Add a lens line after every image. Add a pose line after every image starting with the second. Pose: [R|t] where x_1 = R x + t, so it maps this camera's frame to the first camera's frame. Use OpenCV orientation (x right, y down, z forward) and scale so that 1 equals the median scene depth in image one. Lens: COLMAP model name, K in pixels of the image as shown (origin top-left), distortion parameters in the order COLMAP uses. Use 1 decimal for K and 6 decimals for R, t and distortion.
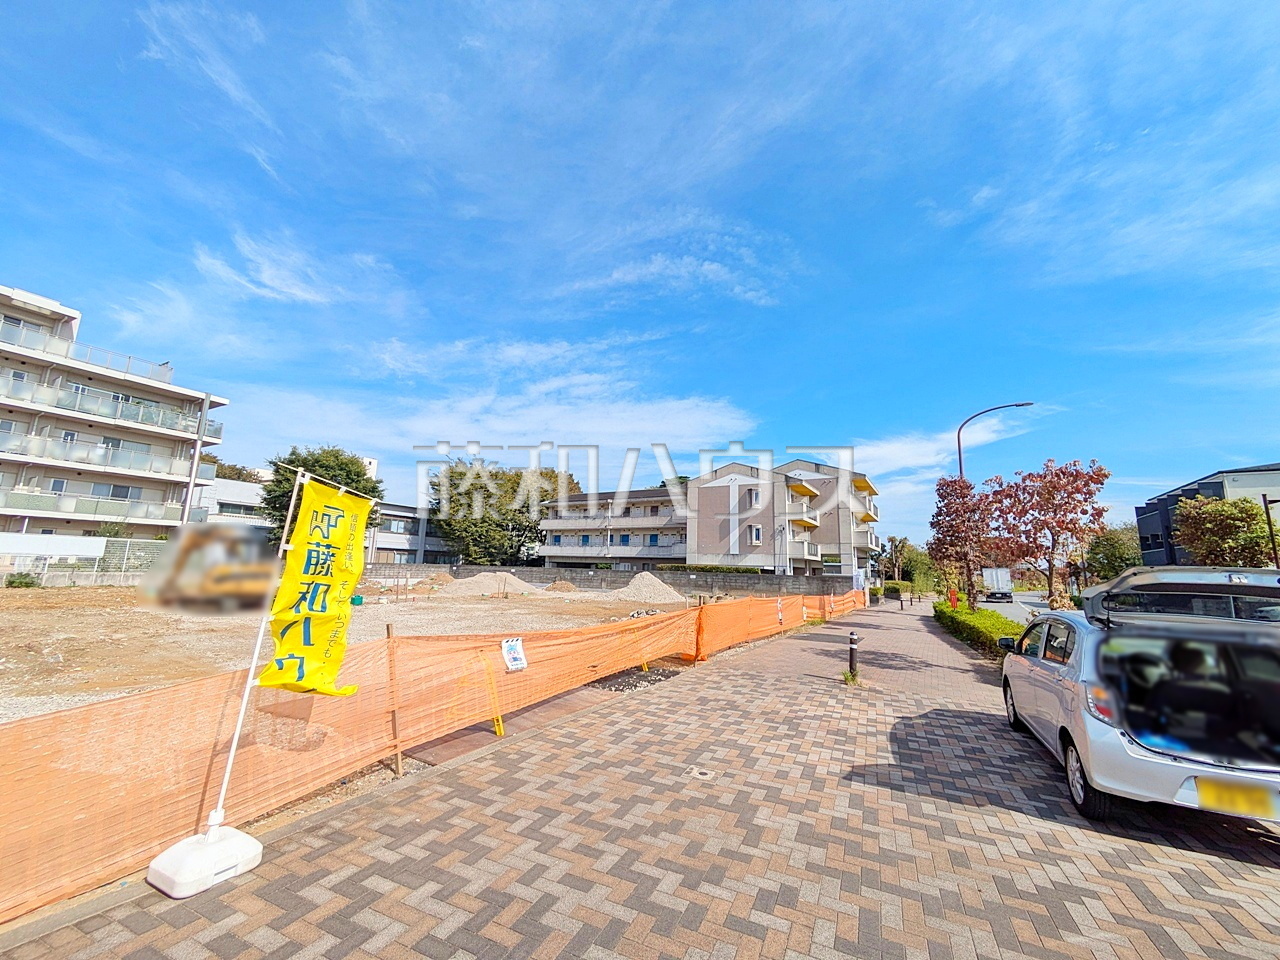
lens RADIAL K [[507.2, 0, 643.0], [0, 507.2, 473.4], [0, 0, 1]] dist [-0.000320, 0.000846]
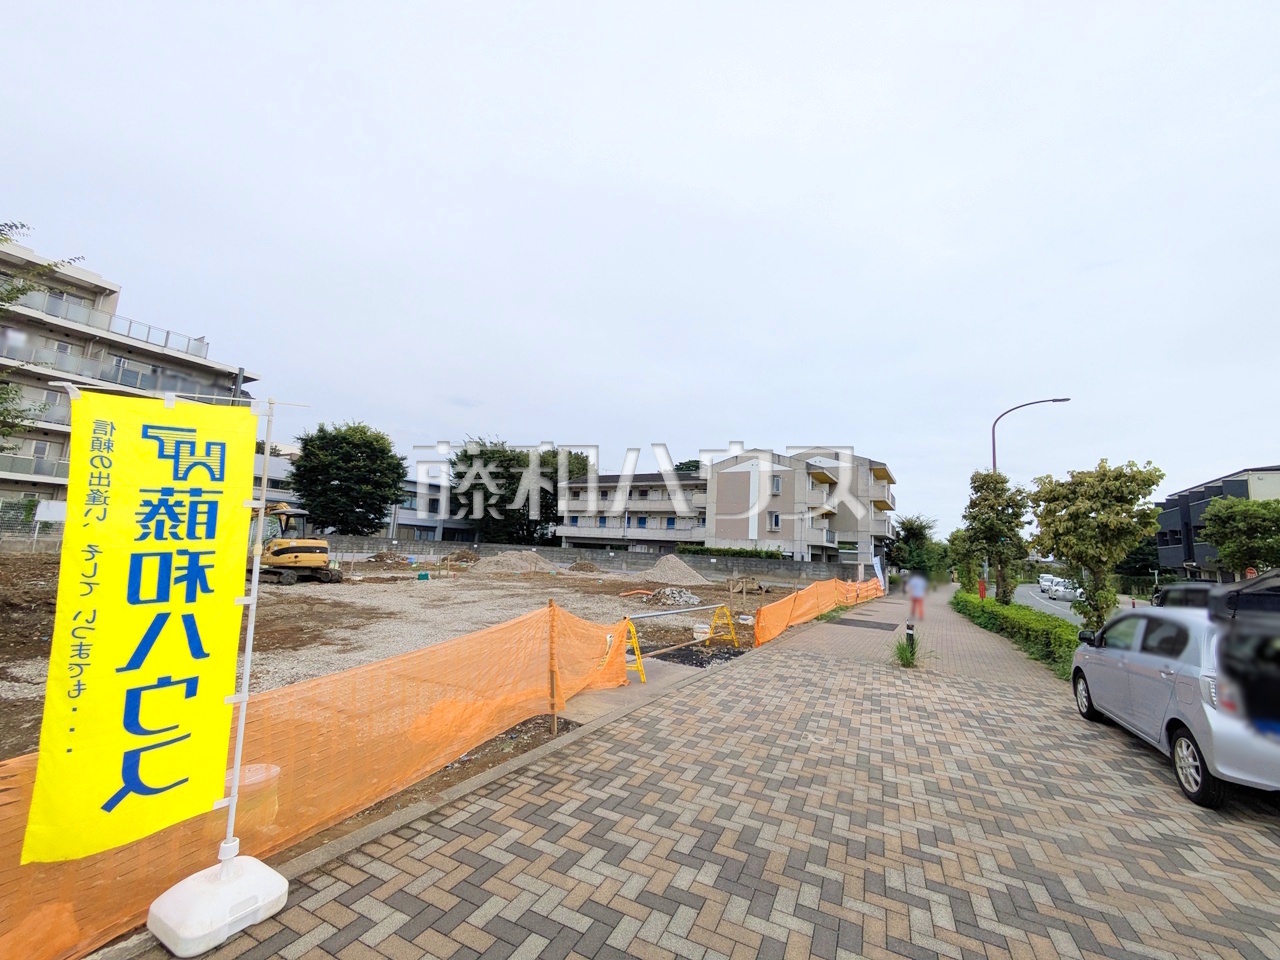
lens RADIAL K [[507.5, 0, 644.1], [0, 507.5, 478.4], [0, 0, 1]] dist [0.002310, 0.000493]
pose [[0.999639, 0.024592, -0.010859, -0.044981], [-0.024078, 0.998690, 0.045158, -0.005062], [0.011955, -0.044880, 0.998921, -0.018175]]
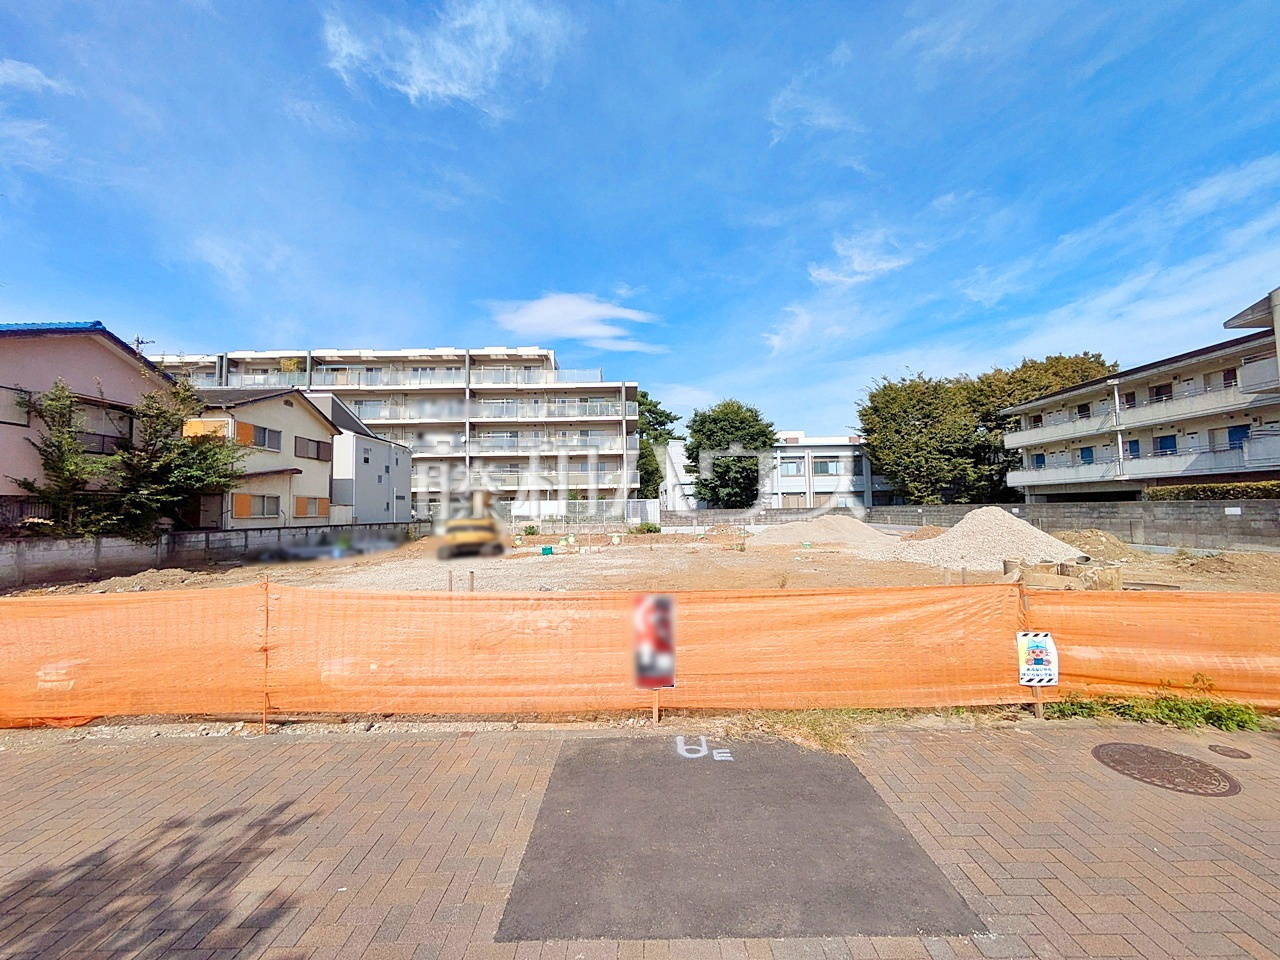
lens RADIAL K [[507.5, 0, 644.1], [0, 507.5, 478.4], [0, 0, 1]] dist [0.002310, 0.000493]
pose [[0.494339, -0.092788, -0.864303, 0.302389], [0.195944, 0.980592, 0.006798, 0.105691], [0.846897, -0.172715, 0.502926, 0.509207]]
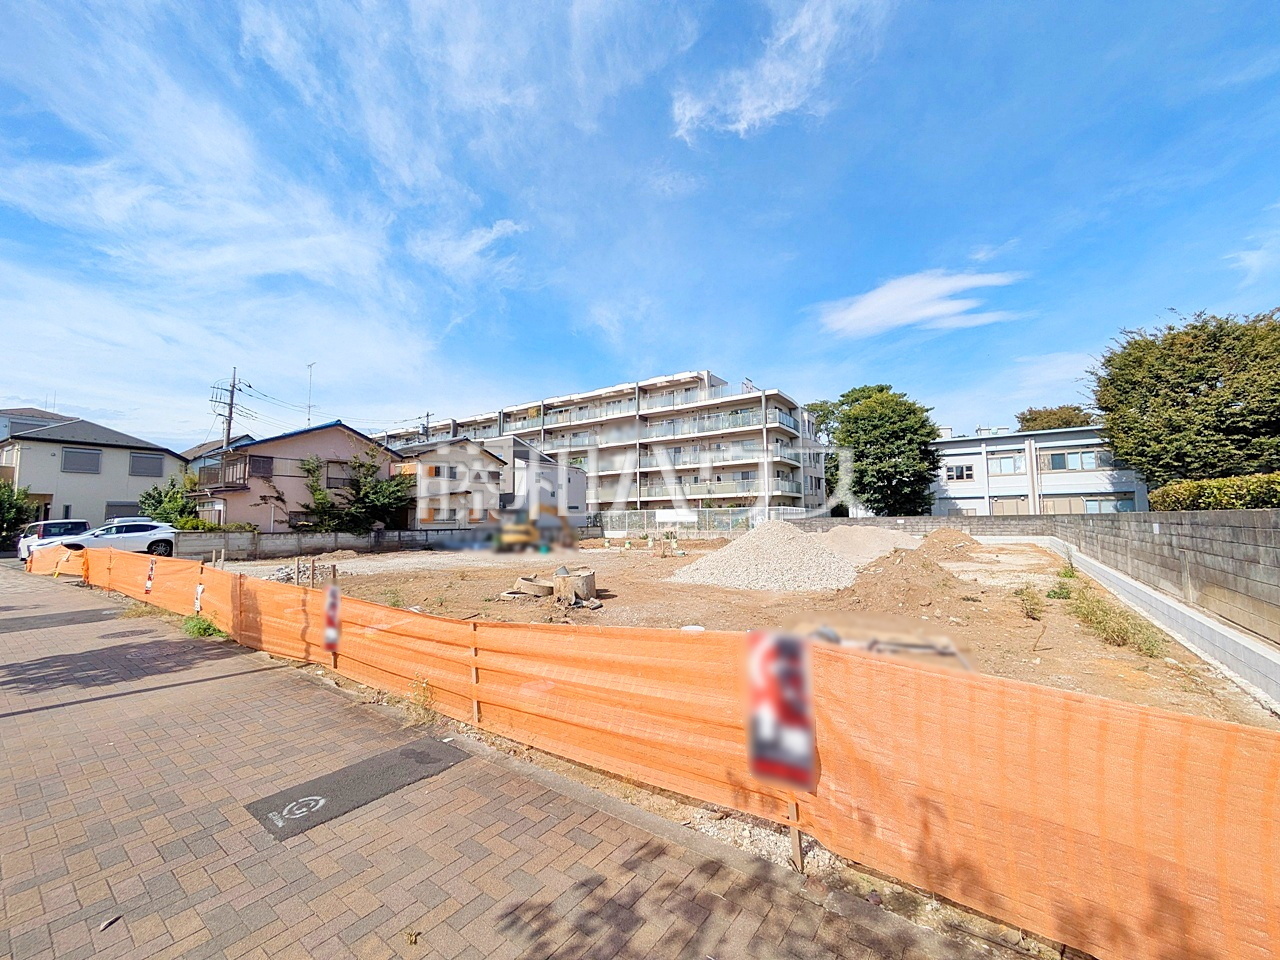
lens RADIAL K [[507.2, 0, 643.0], [0, 507.2, 473.4], [0, 0, 1]] dist [-0.000320, 0.000846]
pose [[-0.099611, -0.121213, -0.987616, 0.527410], [0.197118, 0.970477, -0.138991, 0.214669], [0.975306, -0.208522, -0.072777, 1.022422]]
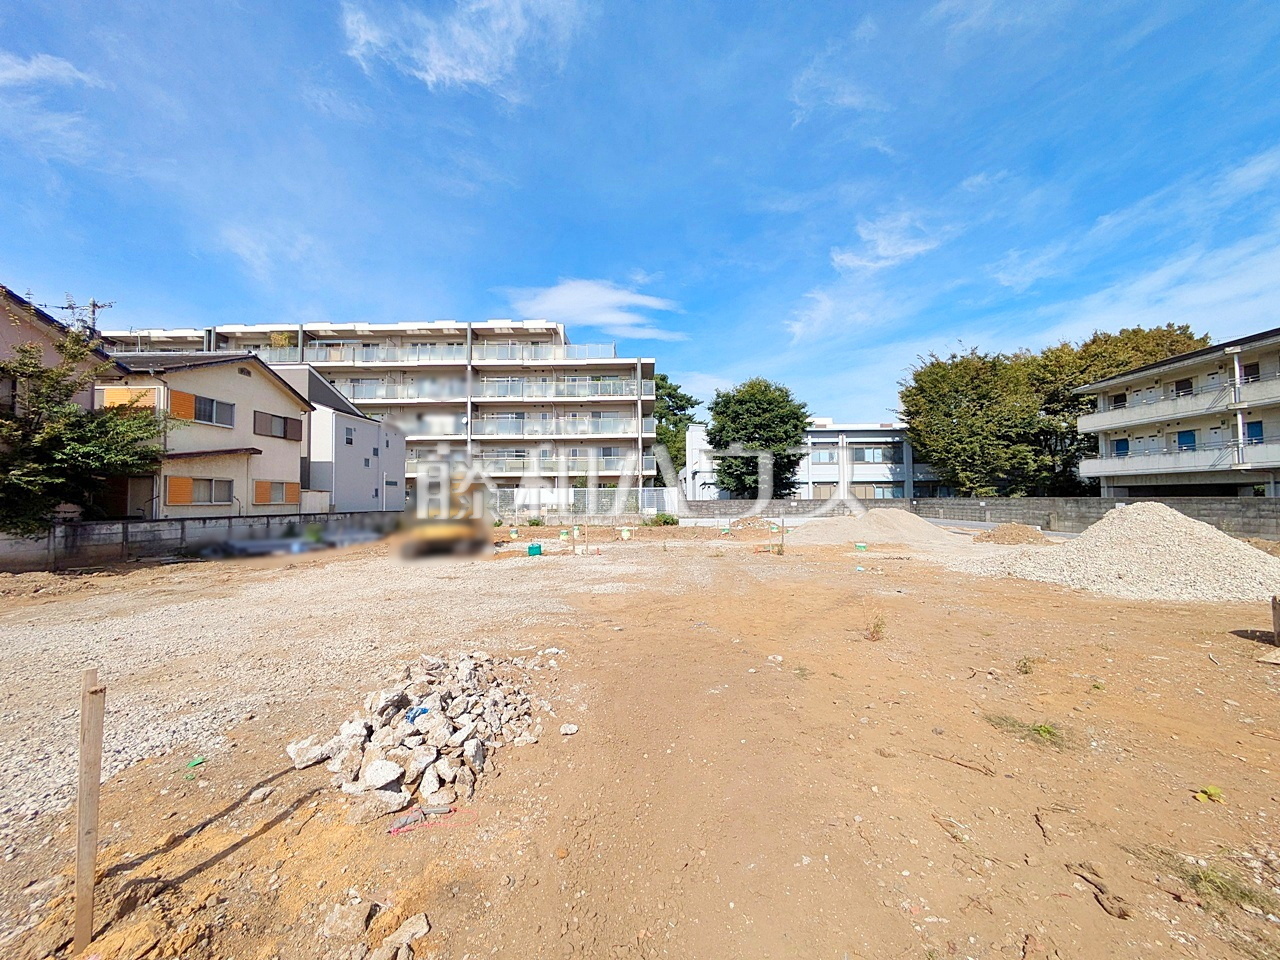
lens RADIAL K [[507.2, 0, 643.0], [0, 507.2, 473.4], [0, 0, 1]] dist [-0.000320, 0.000846]
pose [[0.465764, -0.079263, -0.881352, 0.163827], [0.188445, 0.982019, 0.011271, 0.114678], [0.864611, -0.171336, 0.472325, 0.583415]]
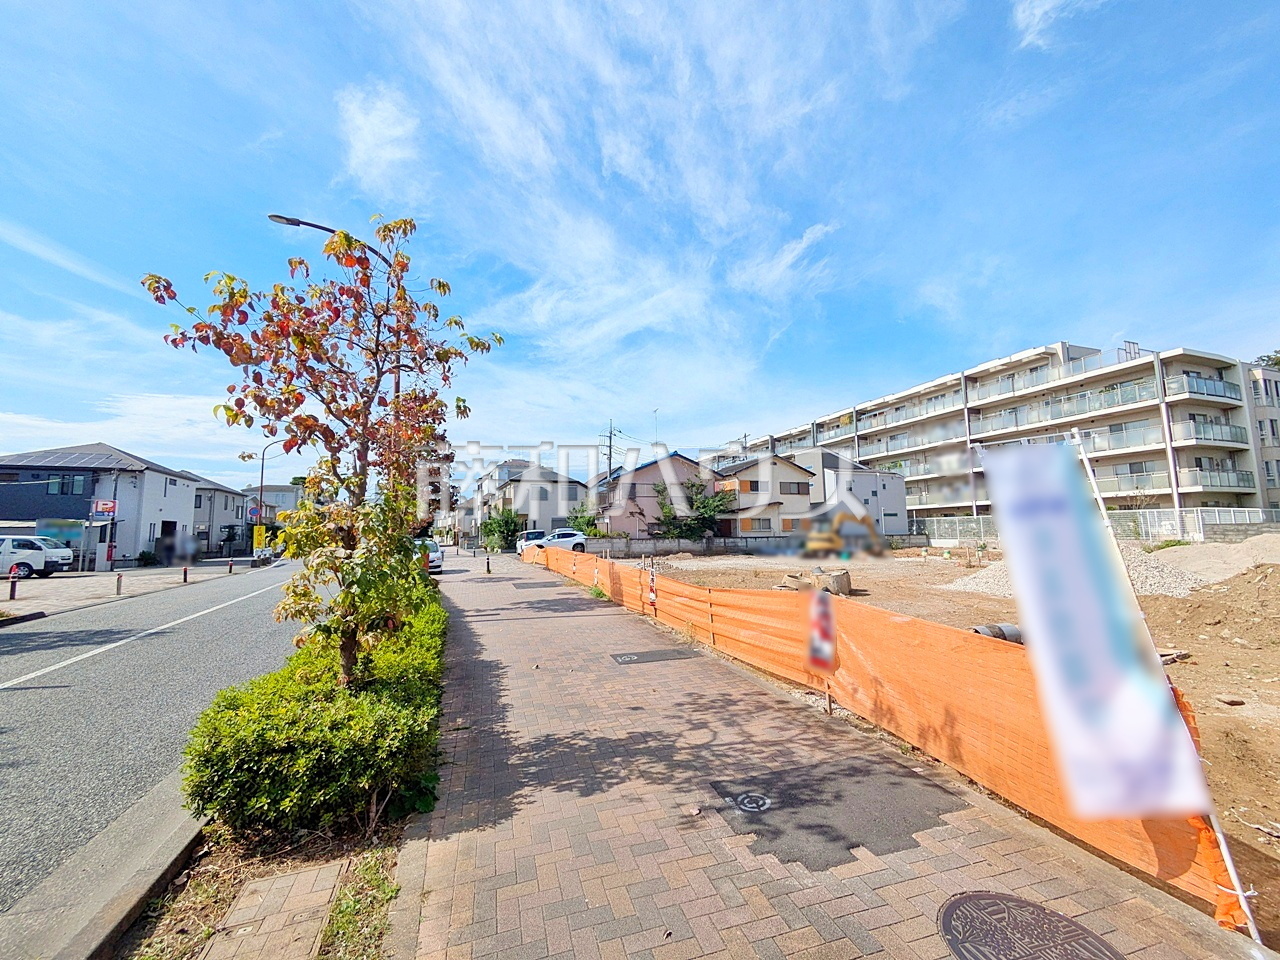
lens RADIAL K [[507.5, 0, 644.1], [0, 507.5, 478.4], [0, 0, 1]] dist [0.002310, 0.000493]
pose [[-0.665796, -0.099705, -0.739442, 0.612142], [0.136728, 0.957947, -0.252278, 0.235648], [0.733499, -0.269068, -0.624165, 1.119568]]
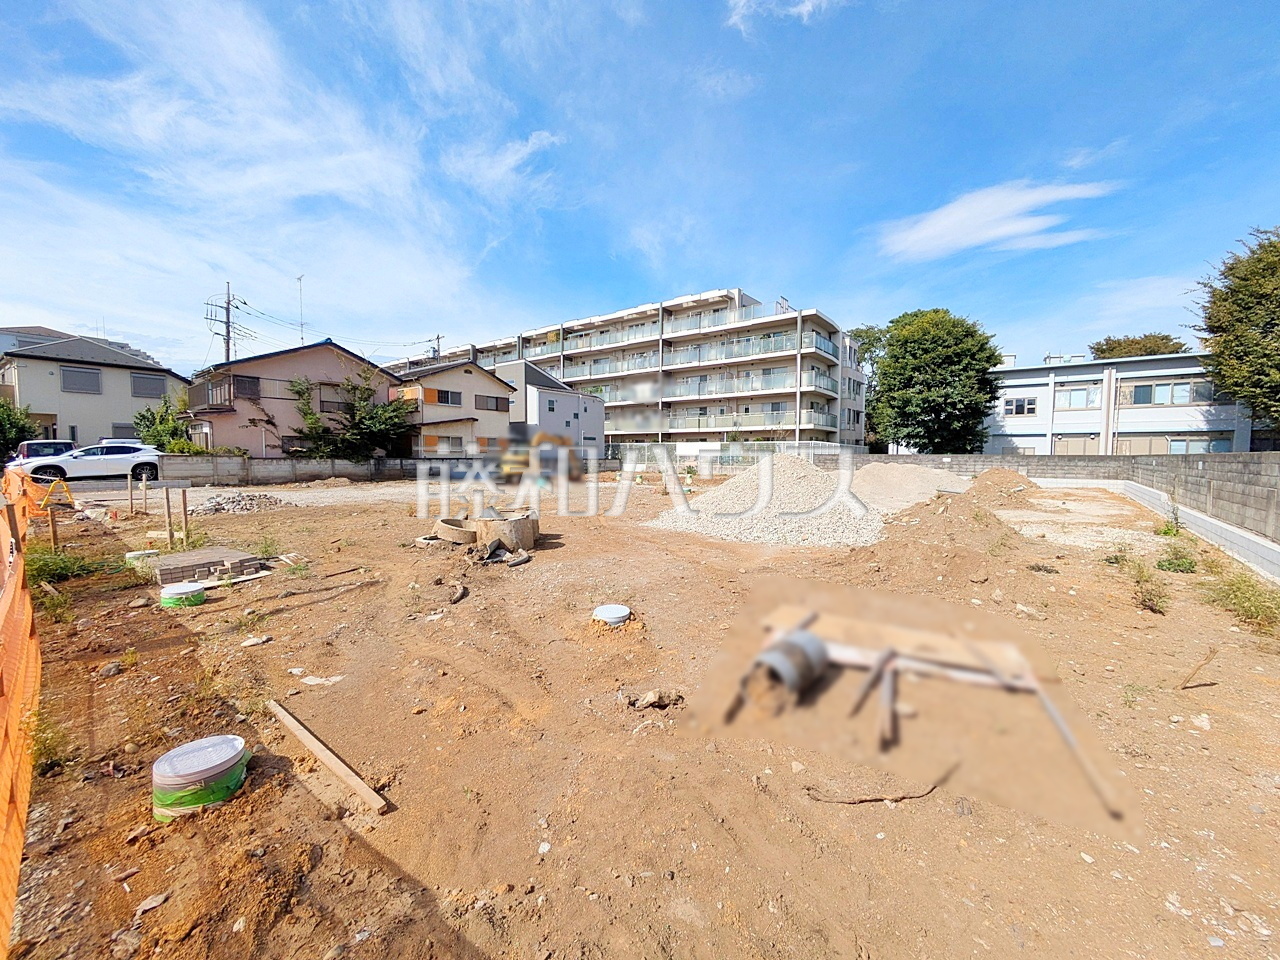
lens RADIAL K [[507.5, 0, 644.1], [0, 507.5, 478.4], [0, 0, 1]] dist [0.002310, 0.000493]
pose [[-0.164609, 0.015723, -0.986234, 0.422822], [0.174169, 0.984625, -0.013373, 0.220826], [0.970860, -0.173973, -0.164816, 1.059976]]
